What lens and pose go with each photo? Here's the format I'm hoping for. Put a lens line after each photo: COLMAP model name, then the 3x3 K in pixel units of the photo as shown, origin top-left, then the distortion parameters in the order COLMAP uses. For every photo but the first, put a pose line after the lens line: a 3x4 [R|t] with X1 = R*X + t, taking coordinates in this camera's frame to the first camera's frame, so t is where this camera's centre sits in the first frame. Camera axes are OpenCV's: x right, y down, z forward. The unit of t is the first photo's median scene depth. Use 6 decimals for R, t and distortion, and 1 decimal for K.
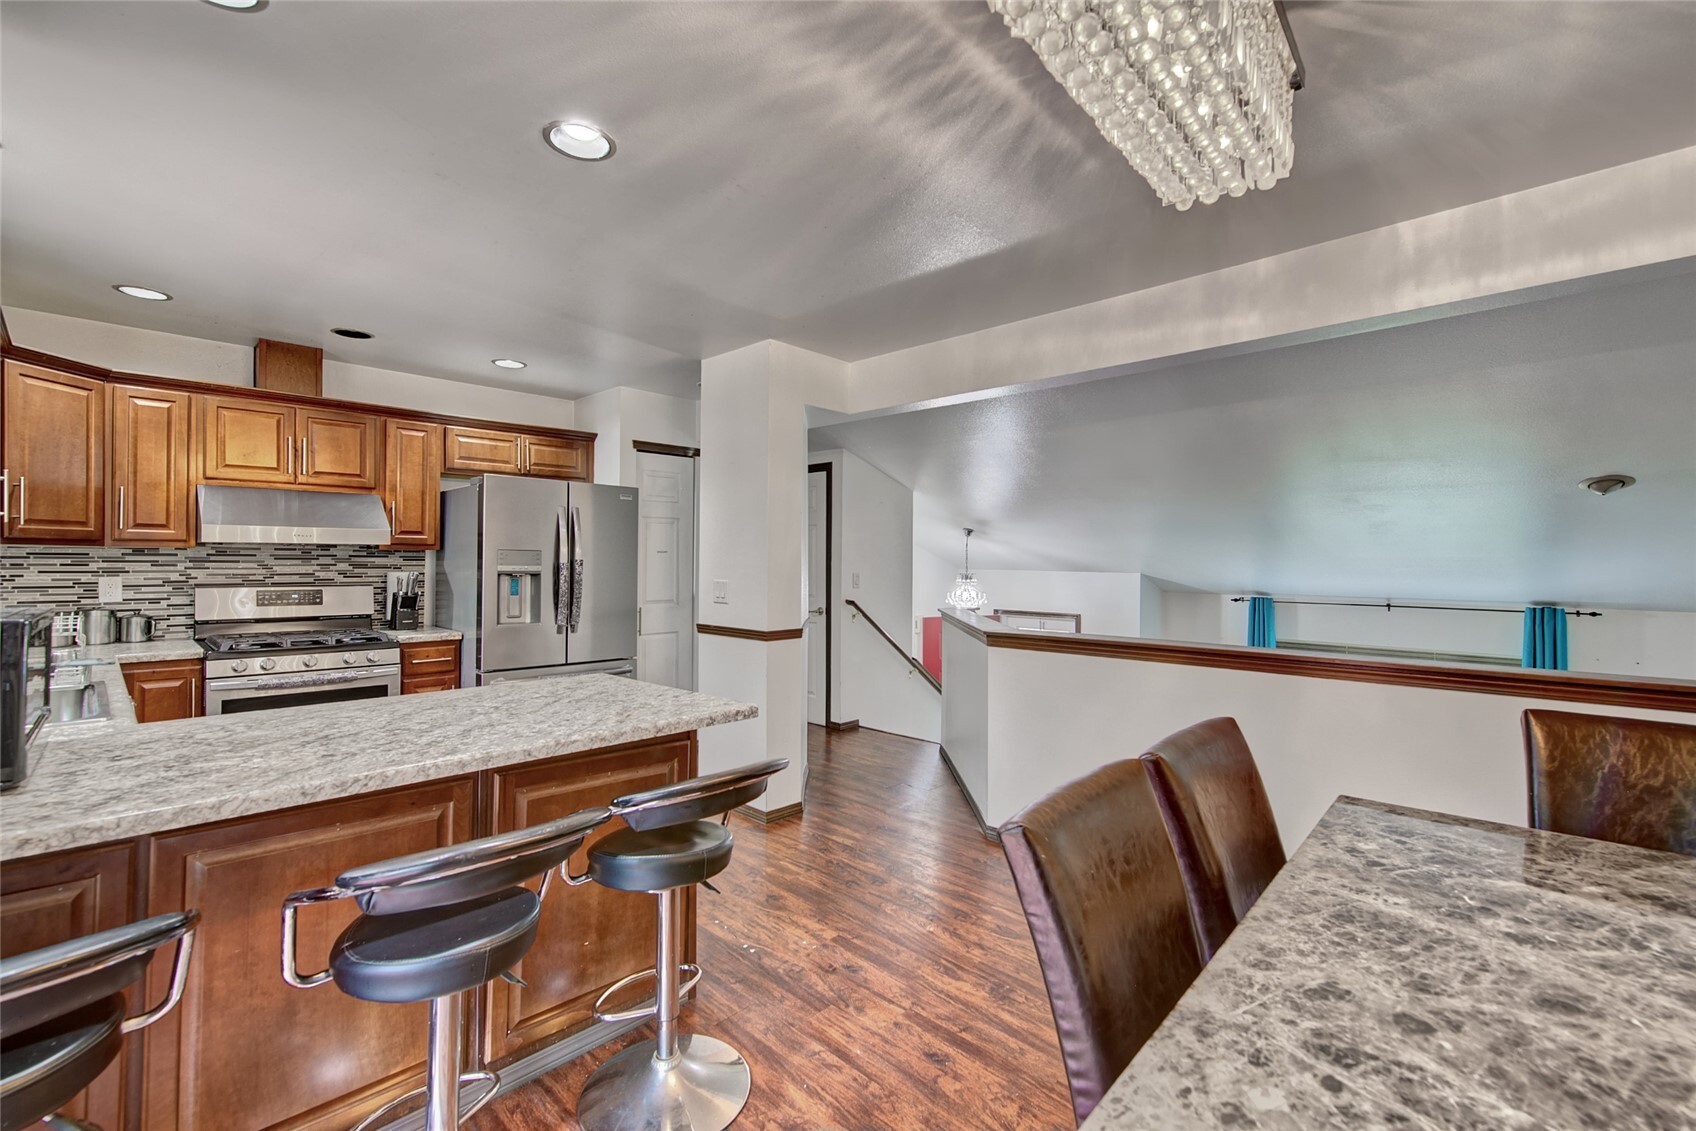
lens RADIAL K [[733.3, 0, 849.1], [0, 733.3, 557.6], [0, 0, 1]] dist [0.002326, 0.000324]
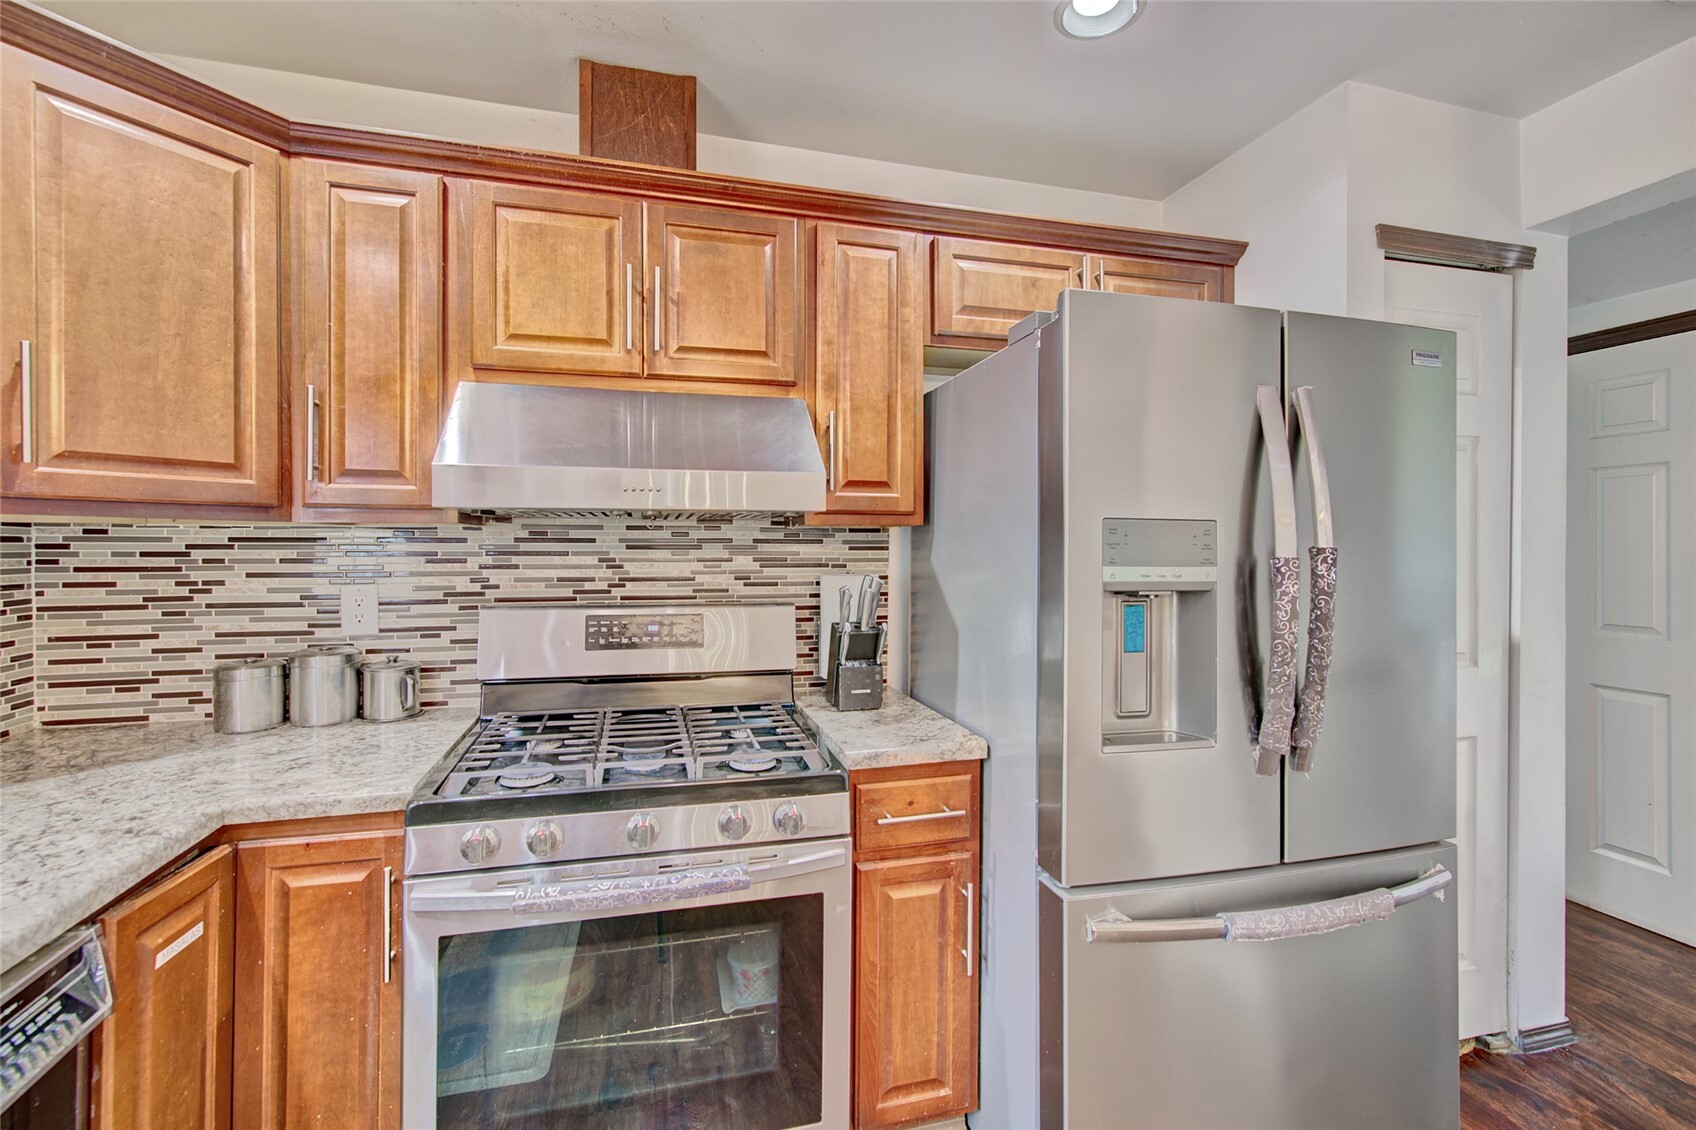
lens RADIAL K [[766.1, 0, 847.9], [0, 766.1, 546.0], [0, 0, 1]] dist [-0.088213, -0.000041]
pose [[0.863327, -0.003586, -0.504633, -0.400111], [0.005449, 0.999983, 0.002216, 0.000369], [0.504616, -0.004663, 0.863331, 0.638553]]
